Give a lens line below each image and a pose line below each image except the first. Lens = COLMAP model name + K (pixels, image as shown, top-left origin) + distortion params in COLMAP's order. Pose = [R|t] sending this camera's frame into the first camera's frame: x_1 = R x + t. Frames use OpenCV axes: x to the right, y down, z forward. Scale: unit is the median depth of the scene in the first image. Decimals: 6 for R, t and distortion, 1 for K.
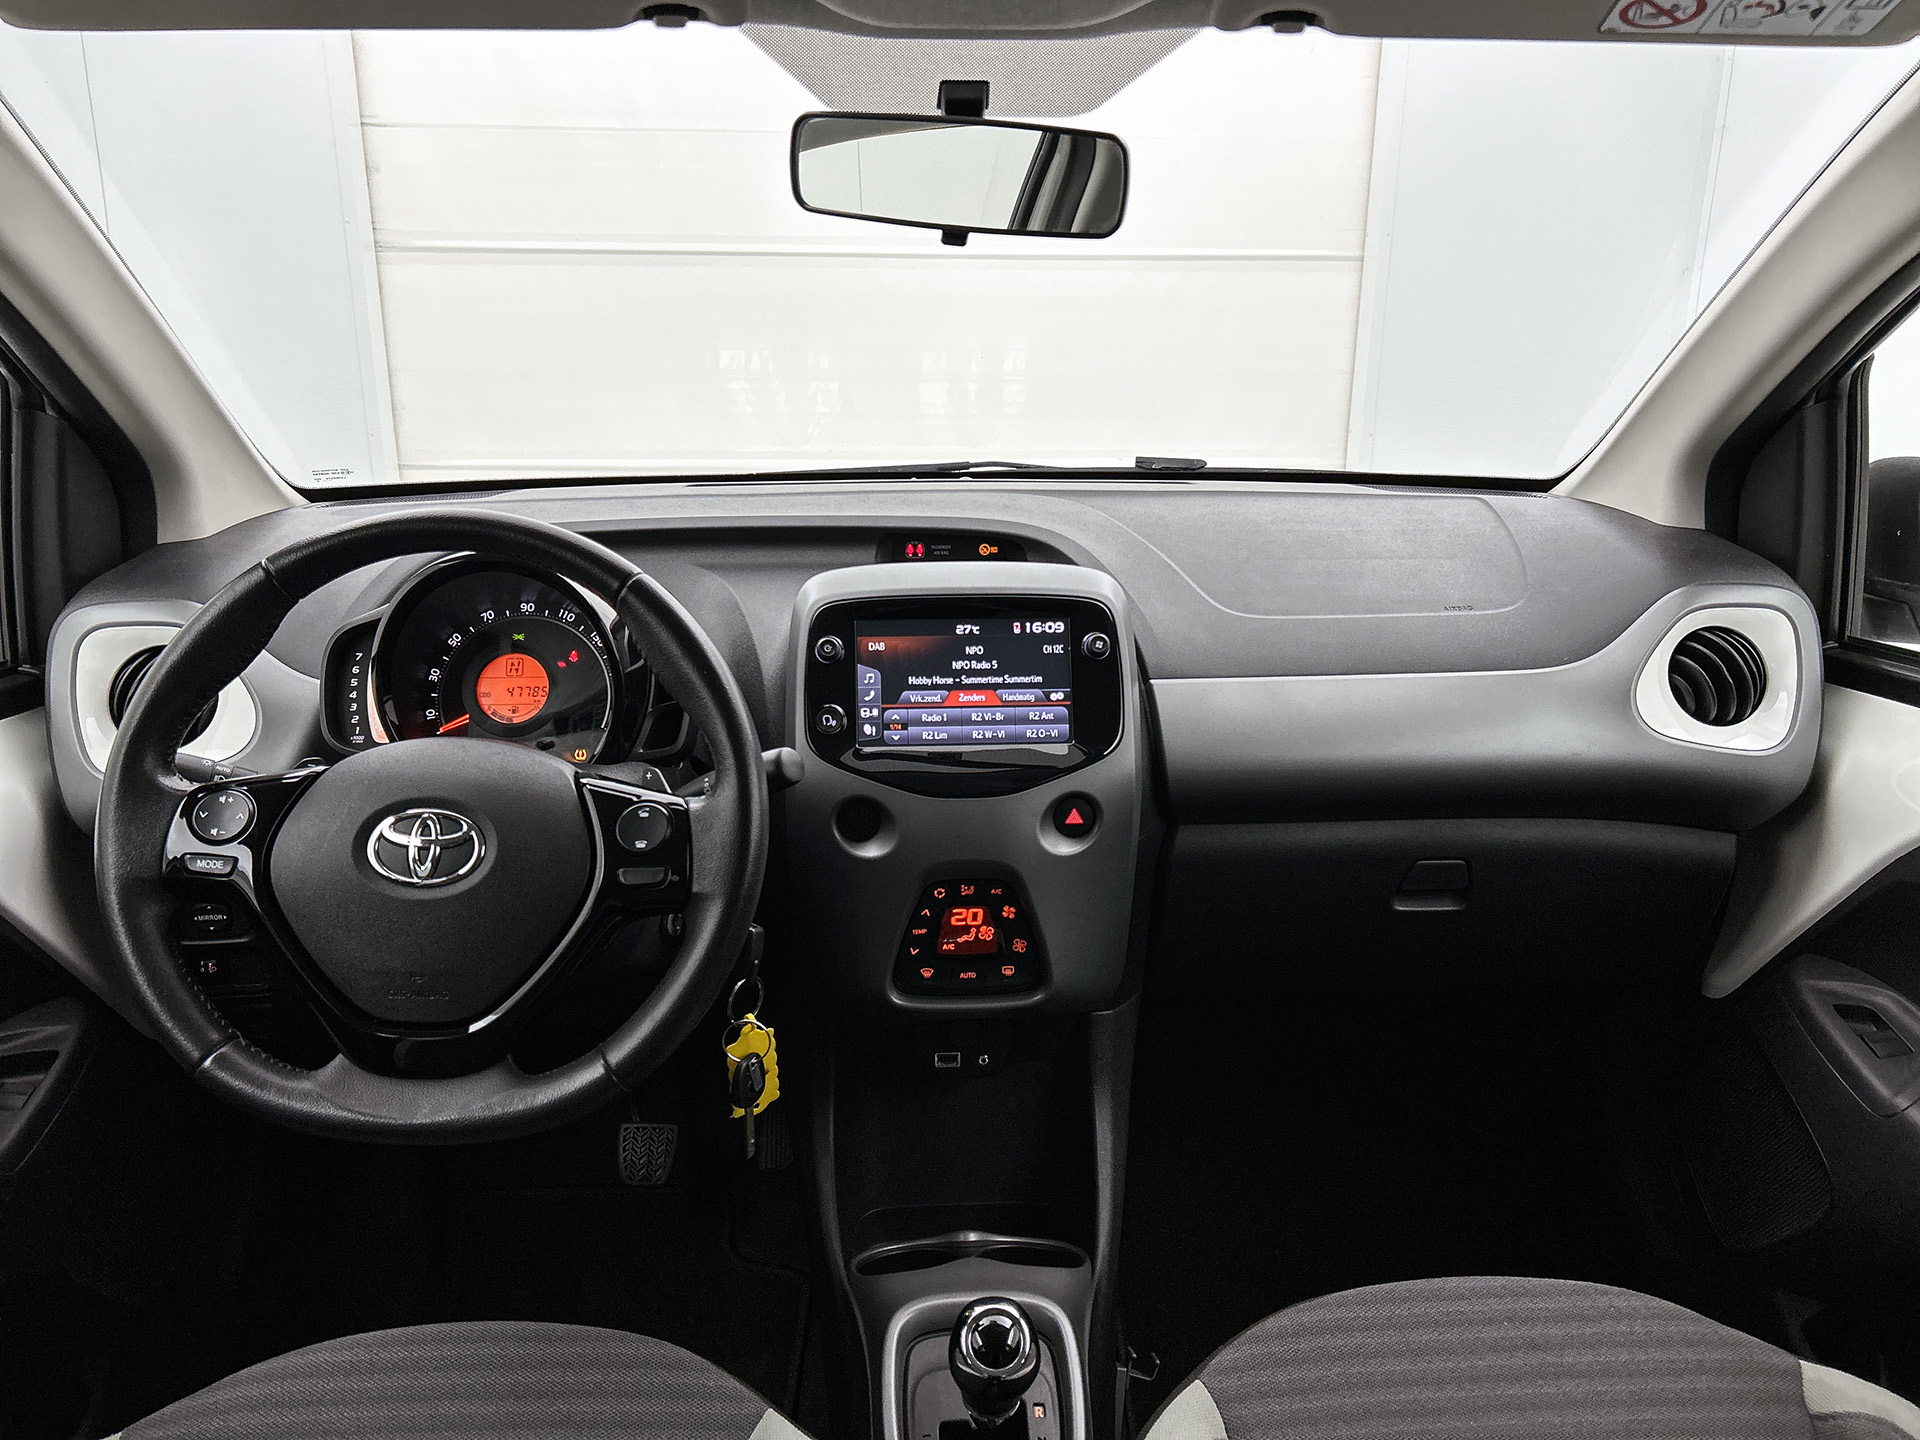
lens RADIAL K [[1424.1, 0, 960.0], [0, 1424.1, 720.0], [0, 0, 1]] dist [0.010687, 0.000105]
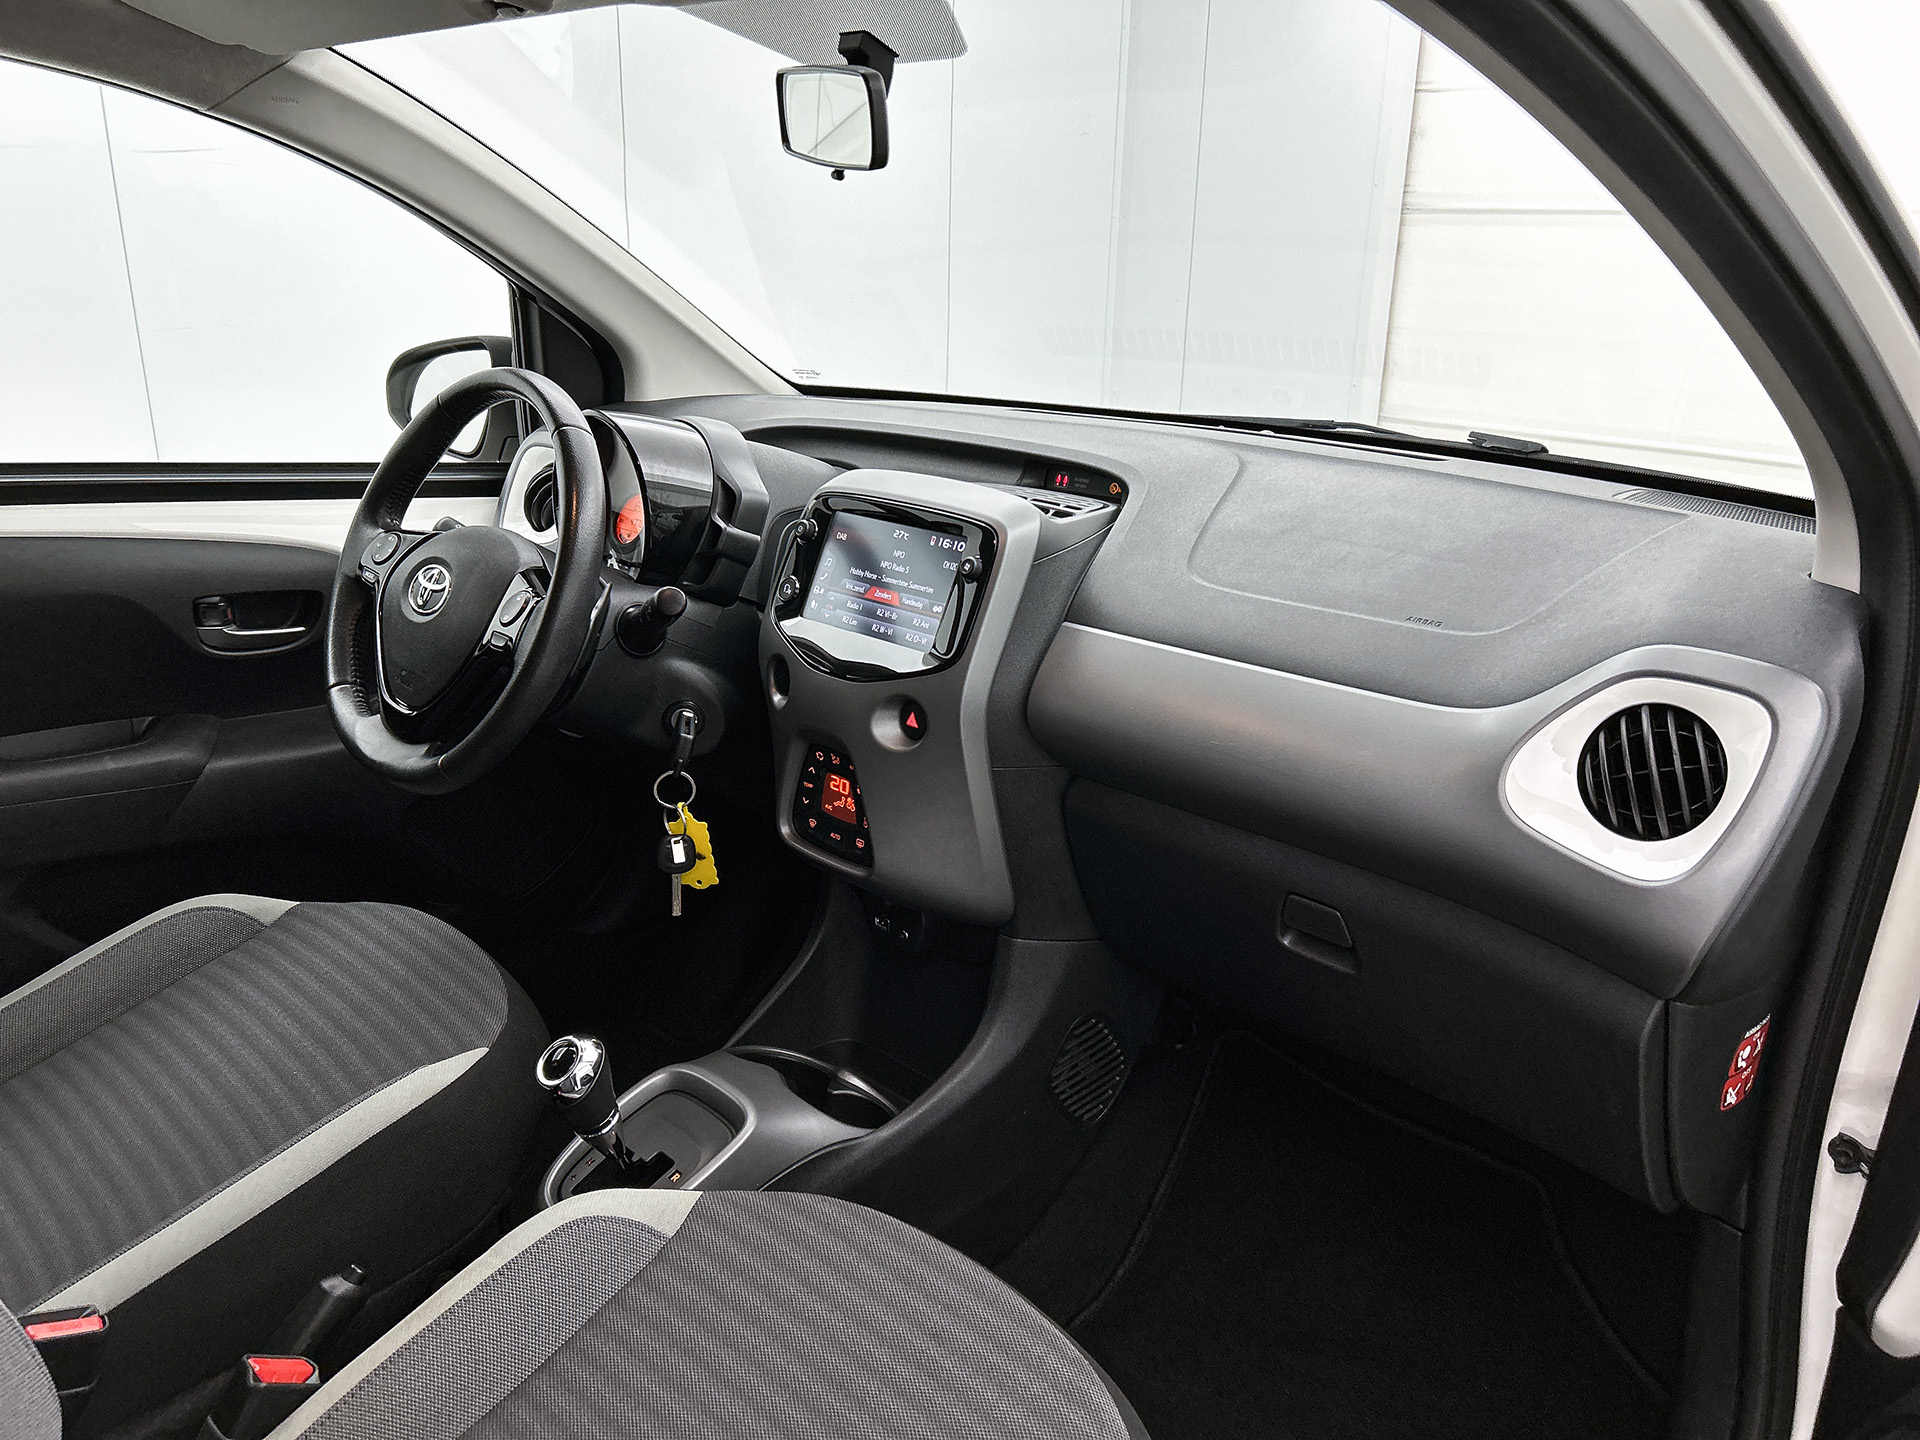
lens RADIAL K [[1424.1, 0, 960.0], [0, 1424.1, 720.0], [0, 0, 1]] dist [0.010687, 0.000105]
pose [[0.682689, 0.243246, -0.689034, 0.834765], [-0.229813, 0.966590, 0.113533, -0.061293], [0.693629, 0.080841, 0.715781, 0.255553]]
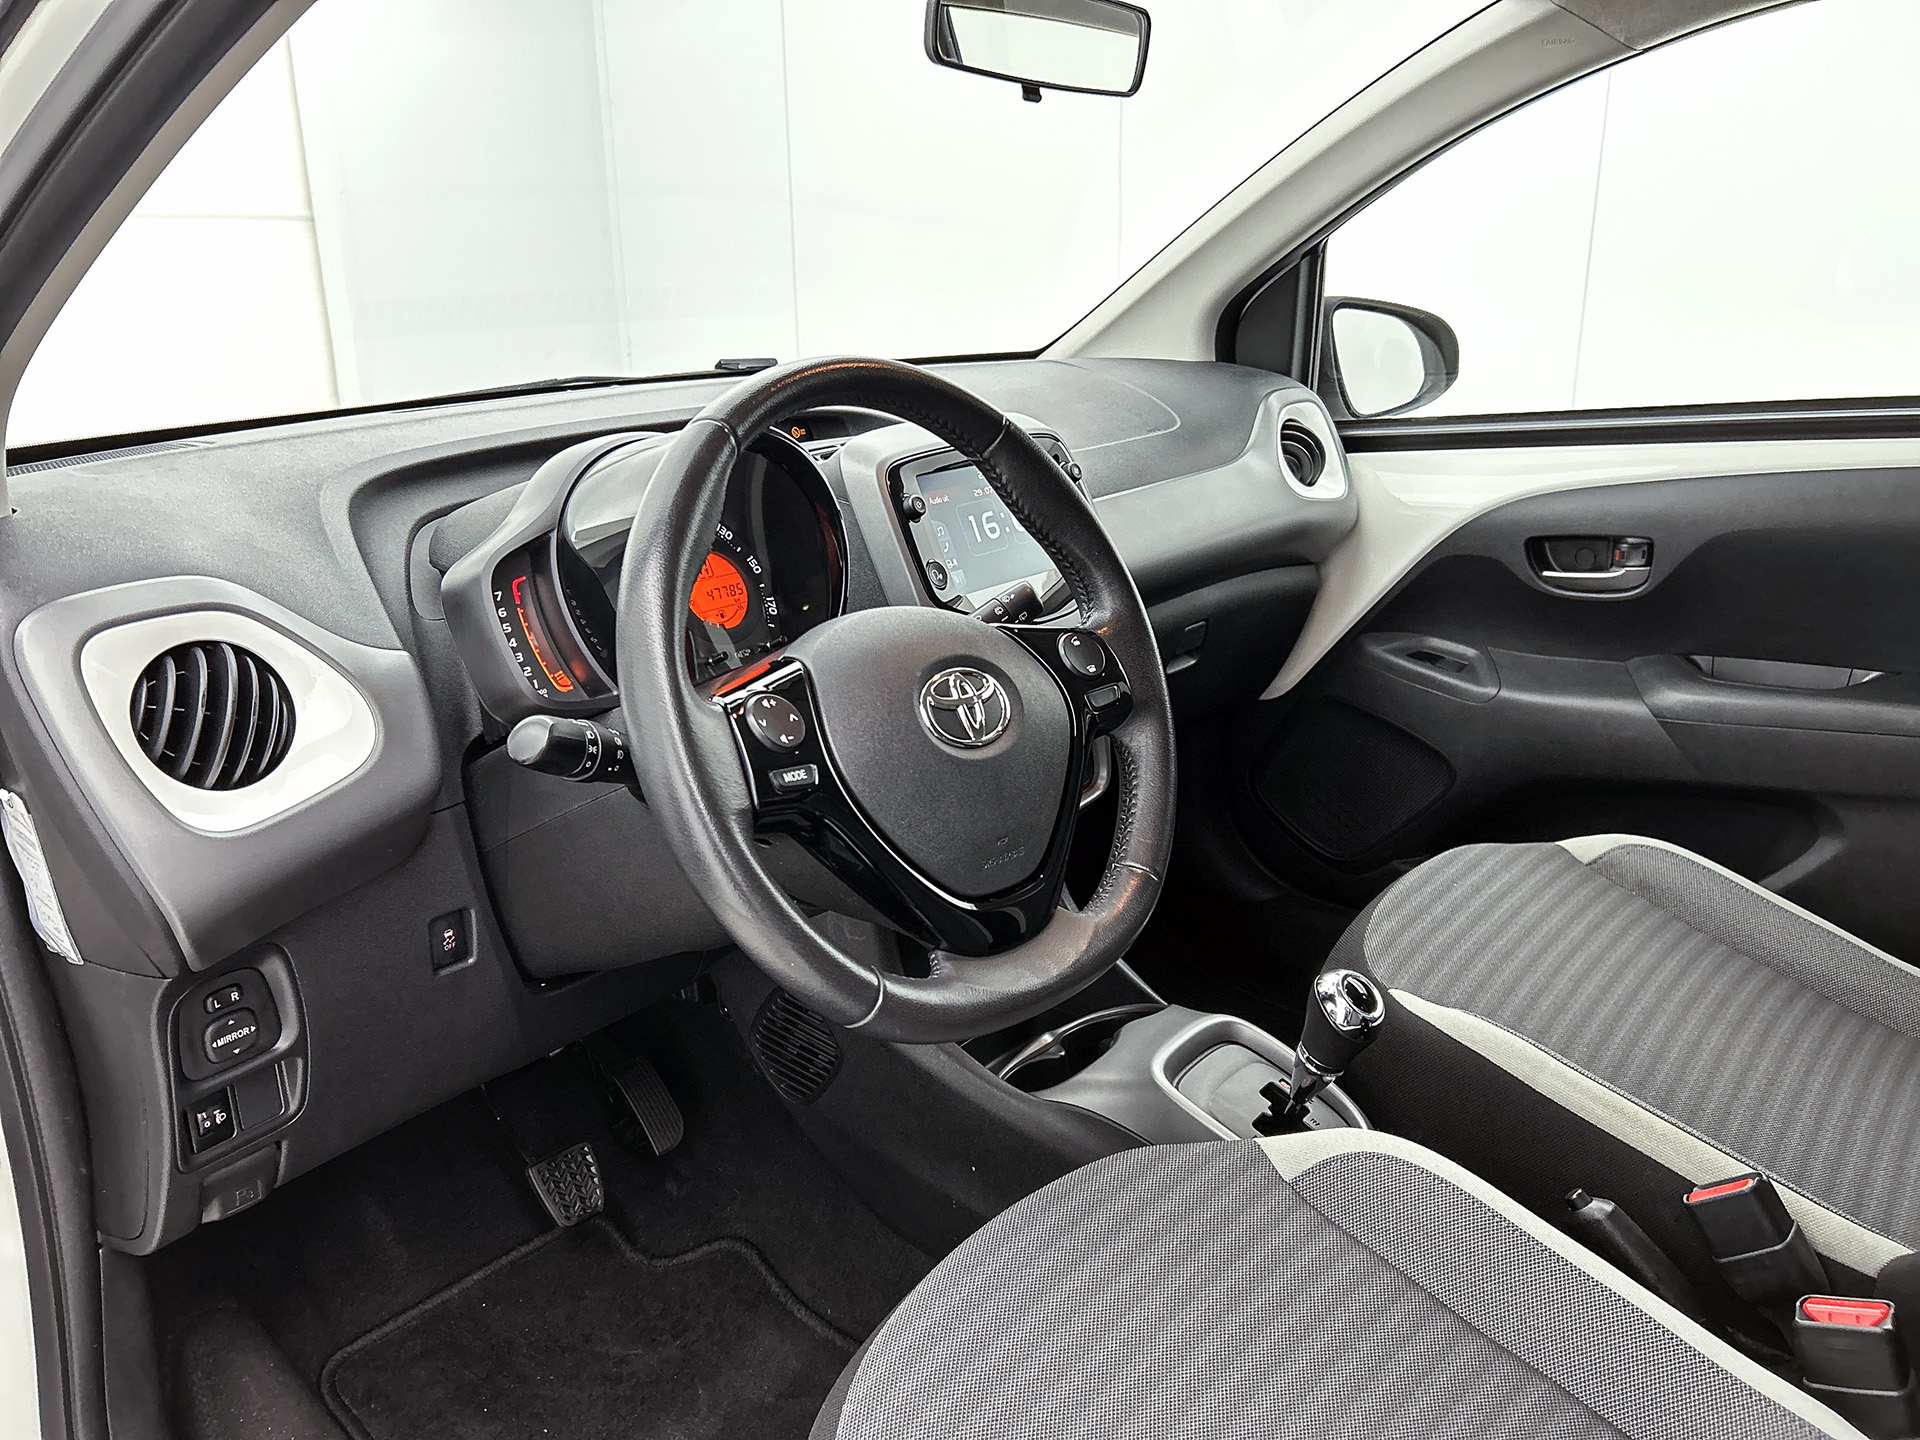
lens RADIAL K [[1424.1, 0, 960.0], [0, 1424.1, 720.0], [0, 0, 1]] dist [0.010687, 0.000105]
pose [[0.683104, -0.236456, 0.690983, -0.795906], [0.230608, 0.967567, 0.103125, -0.000728], [-0.692956, 0.088901, 0.715478, 0.269130]]
